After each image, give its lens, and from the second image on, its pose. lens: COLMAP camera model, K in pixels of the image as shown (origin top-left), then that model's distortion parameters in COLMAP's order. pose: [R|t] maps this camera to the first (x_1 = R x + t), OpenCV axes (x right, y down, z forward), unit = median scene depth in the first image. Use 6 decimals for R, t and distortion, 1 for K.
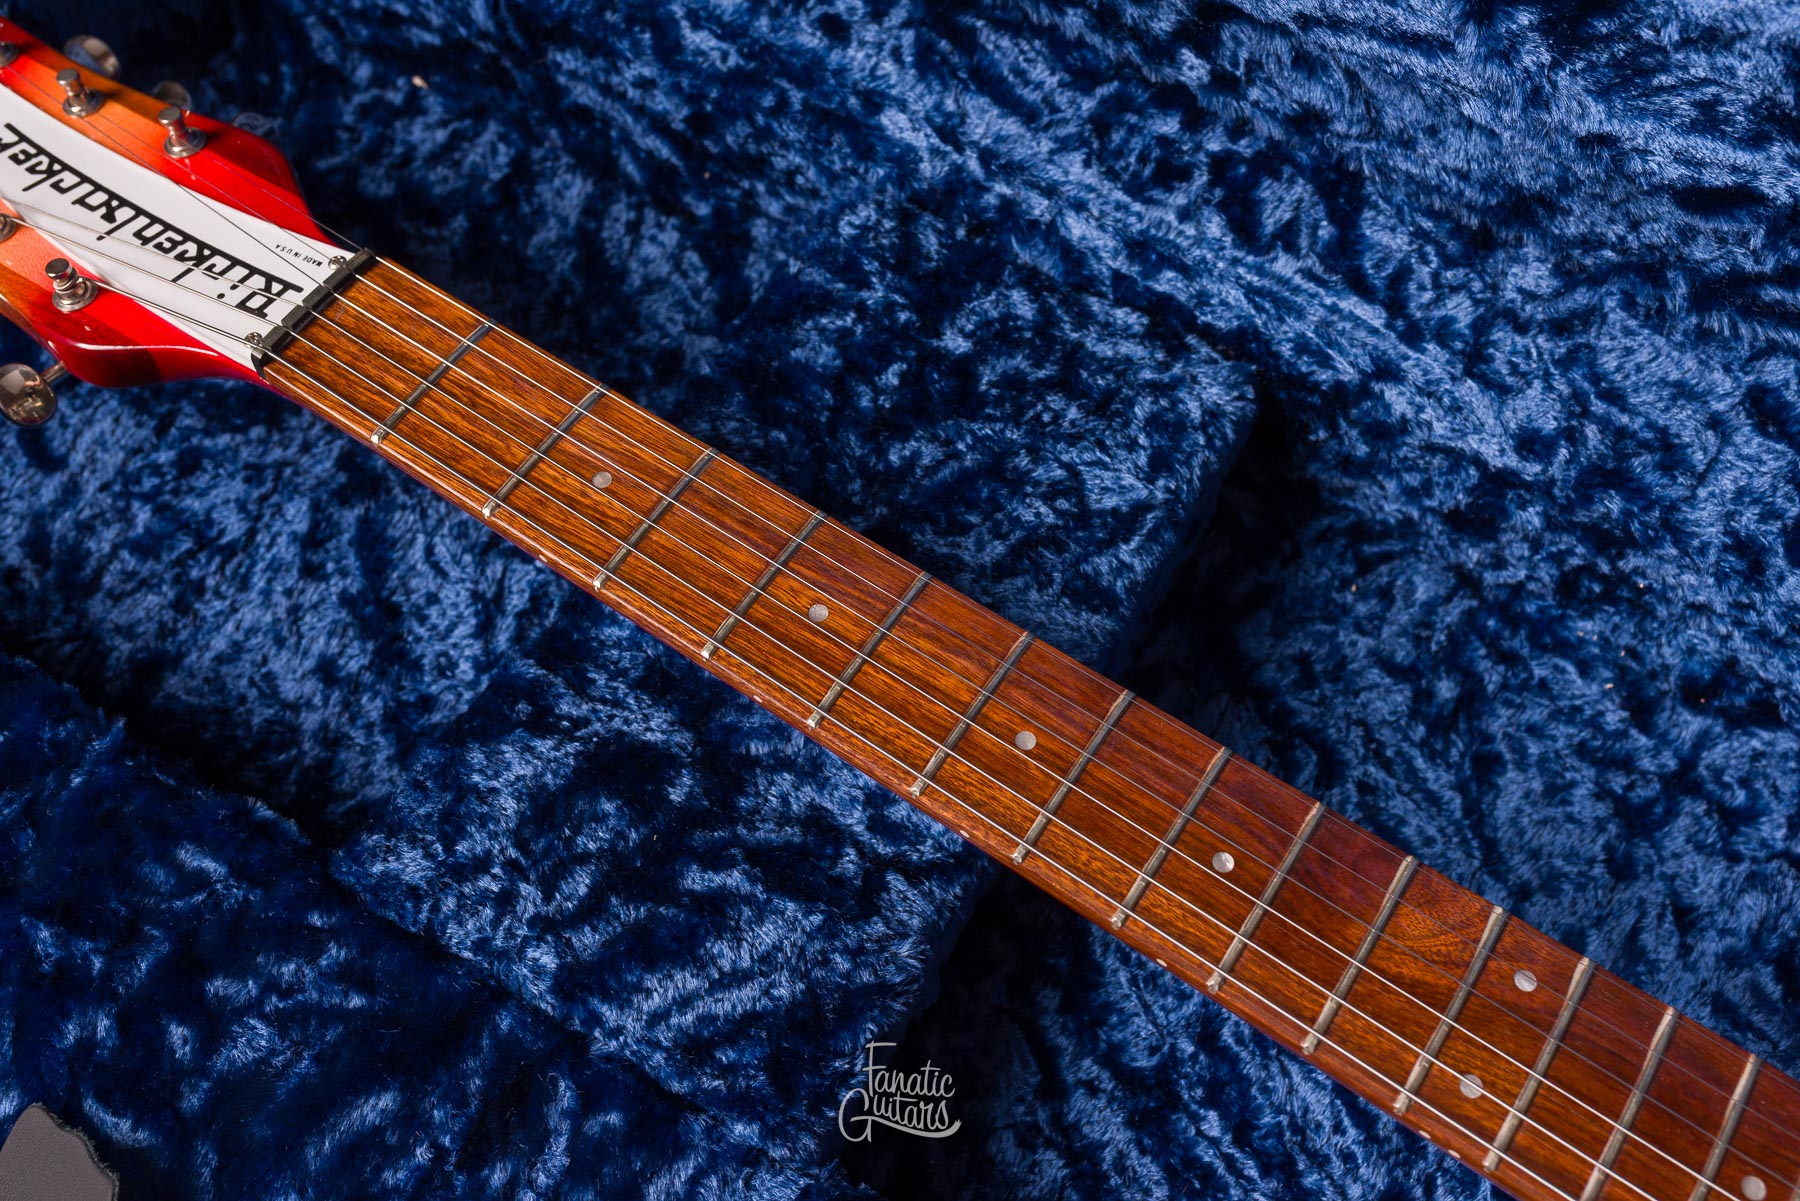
lens RADIAL K [[1767.7, 0, 902.6], [0, 1767.7, 600.6], [0, 0, 1]] dist [0.001510, -0.004294]
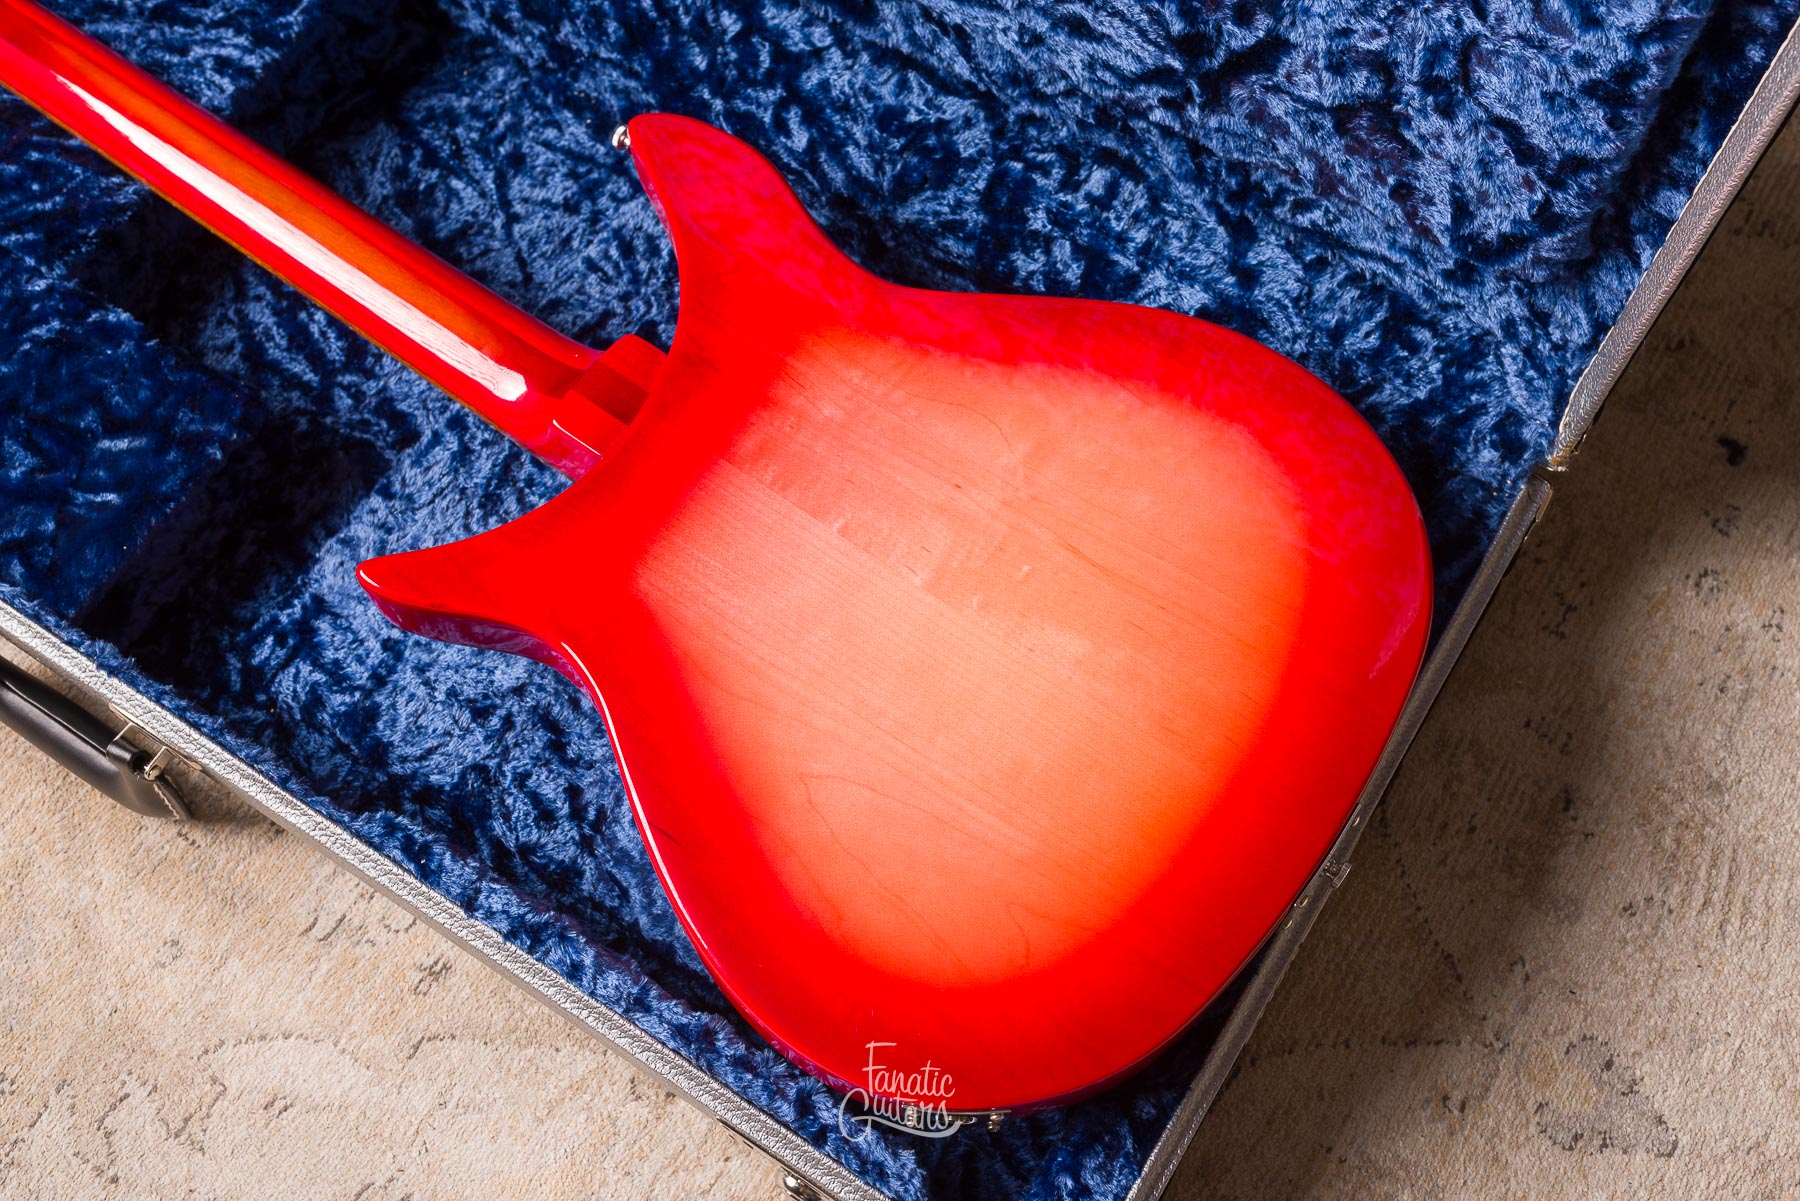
lens RADIAL K [[1727.1, 0, 898.9], [0, 1727.1, 594.9], [0, 0, 1]] dist [0.003314, -0.010099]
pose [[0.999041, 0.031559, -0.030356, 0.836792], [-0.031920, 0.999424, -0.011490, 0.578776], [0.029976, 0.012448, 0.999473, -0.803015]]
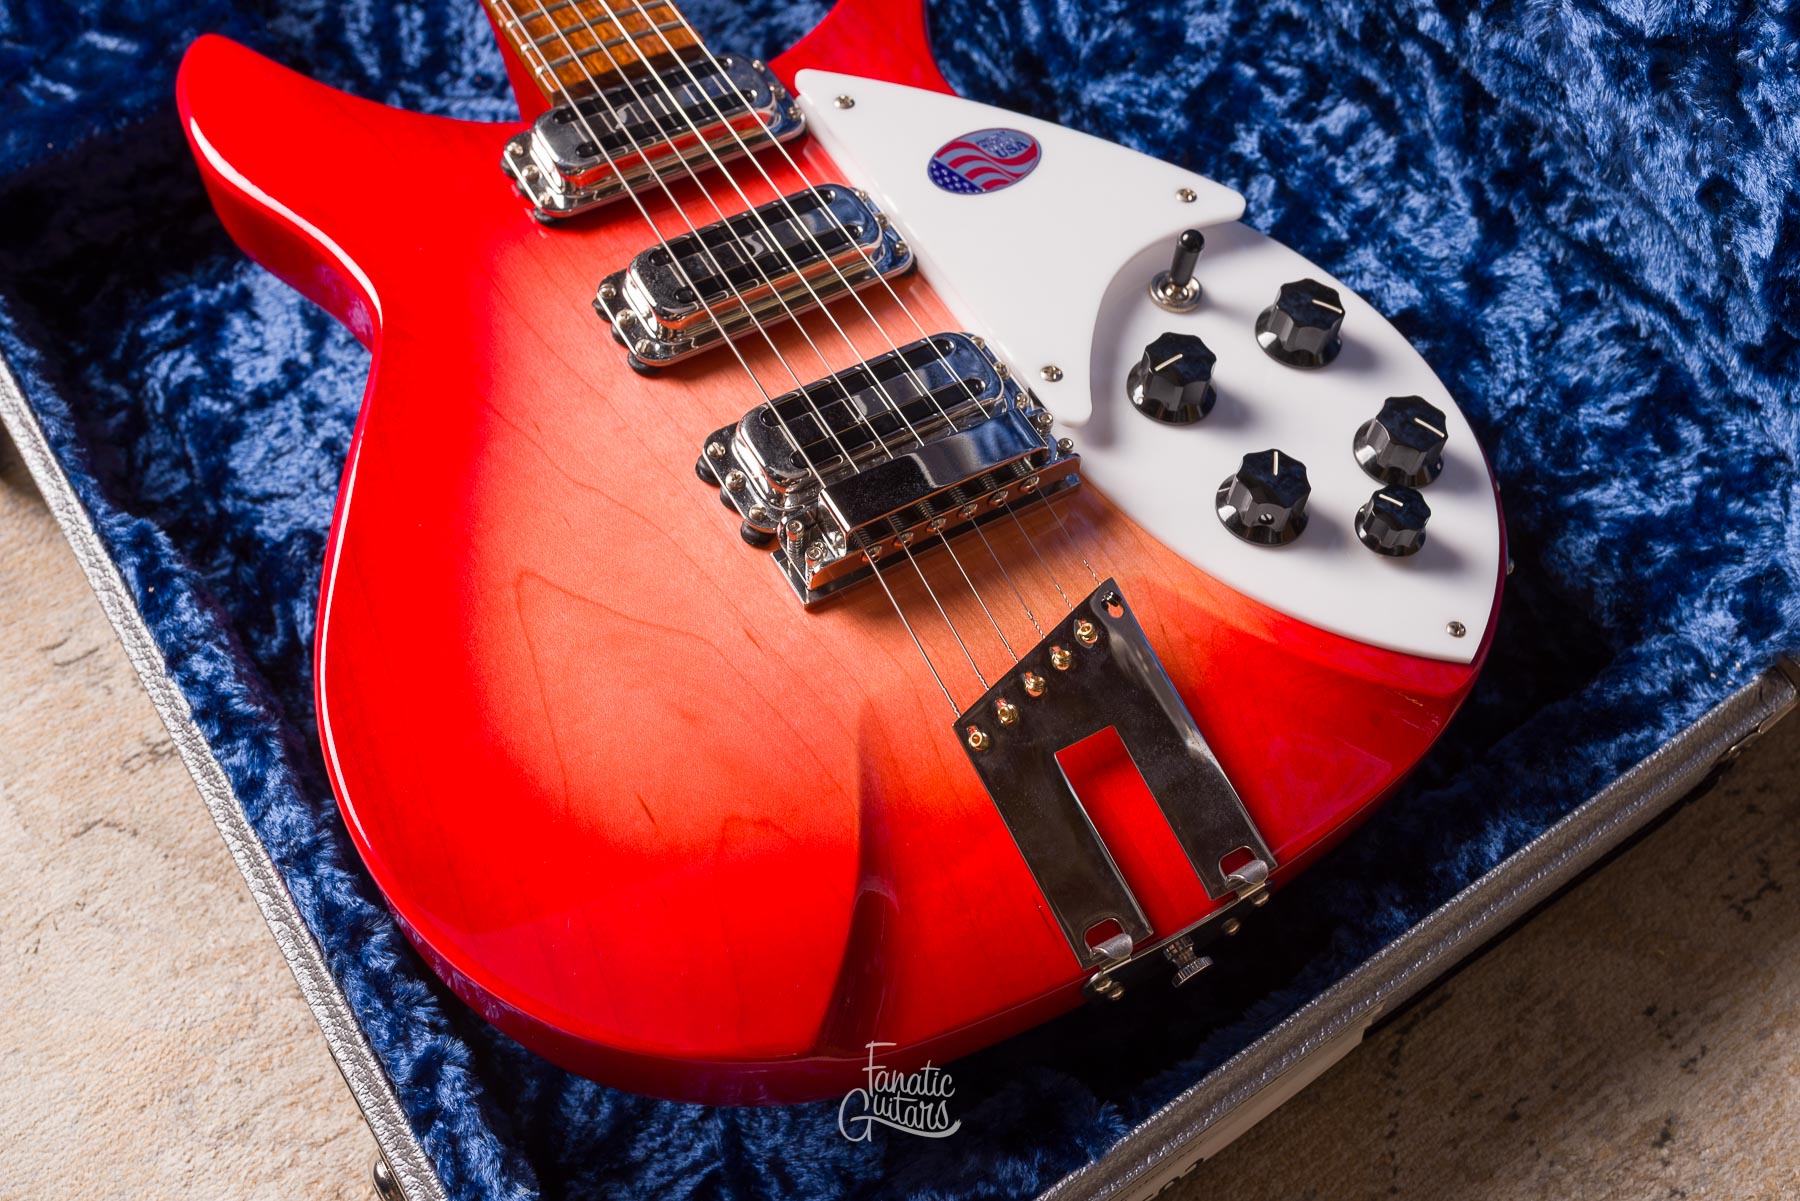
lens RADIAL K [[1762.1, 0, 901.4], [0, 1762.1, 595.6], [0, 0, 1]] dist [0.003581, -0.002837]
pose [[0.902240, 0.379351, -0.205074, 1.068887], [-0.395799, 0.917254, -0.044589, 0.657100], [0.171190, 0.121398, 0.977730, -0.413343]]
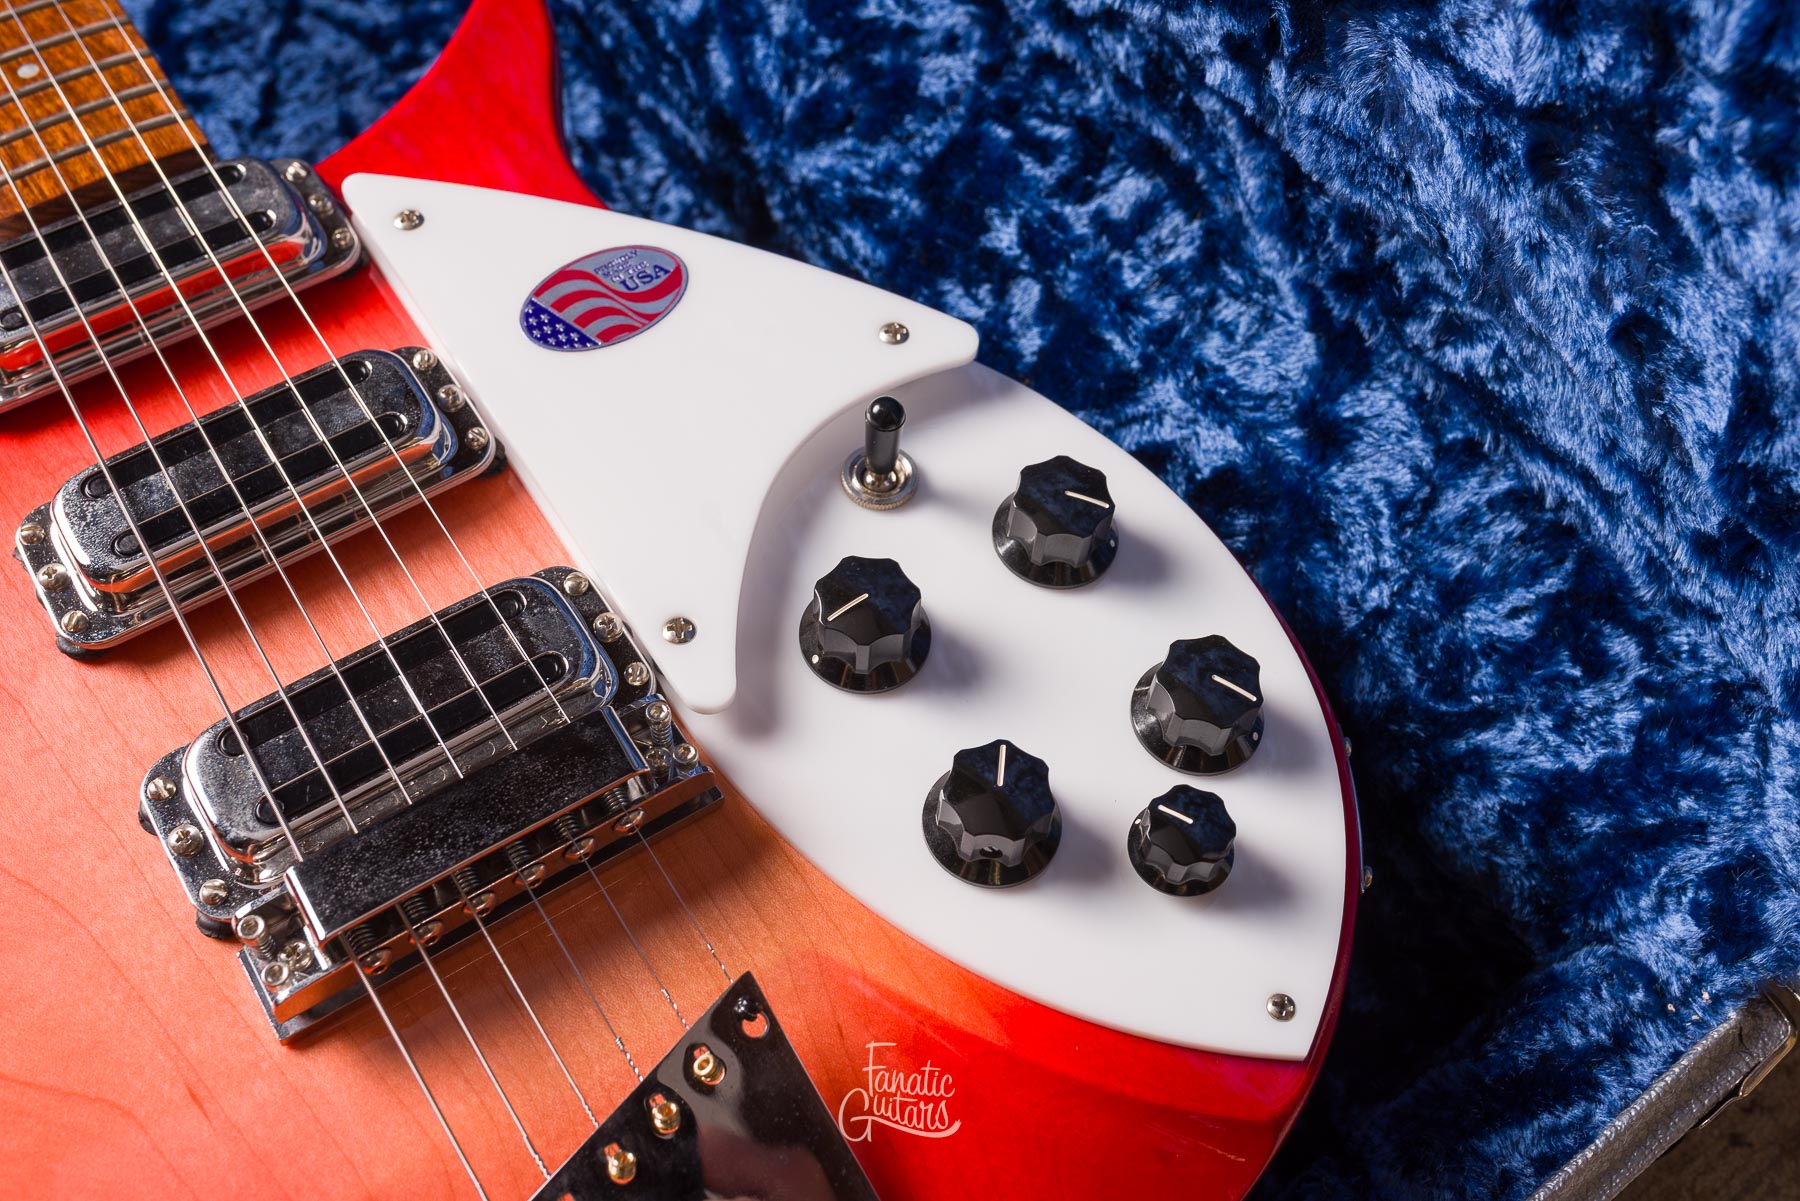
lens RADIAL K [[1790.5, 0, 897.9], [0, 1790.5, 595.2], [0, 0, 1]] dist [0.001058, -0.004095]
pose [[0.924449, 0.332612, -0.186450, 1.096223], [-0.344734, 0.938014, -0.035902, 0.429868], [0.162952, 0.097466, 0.981808, -0.073873]]
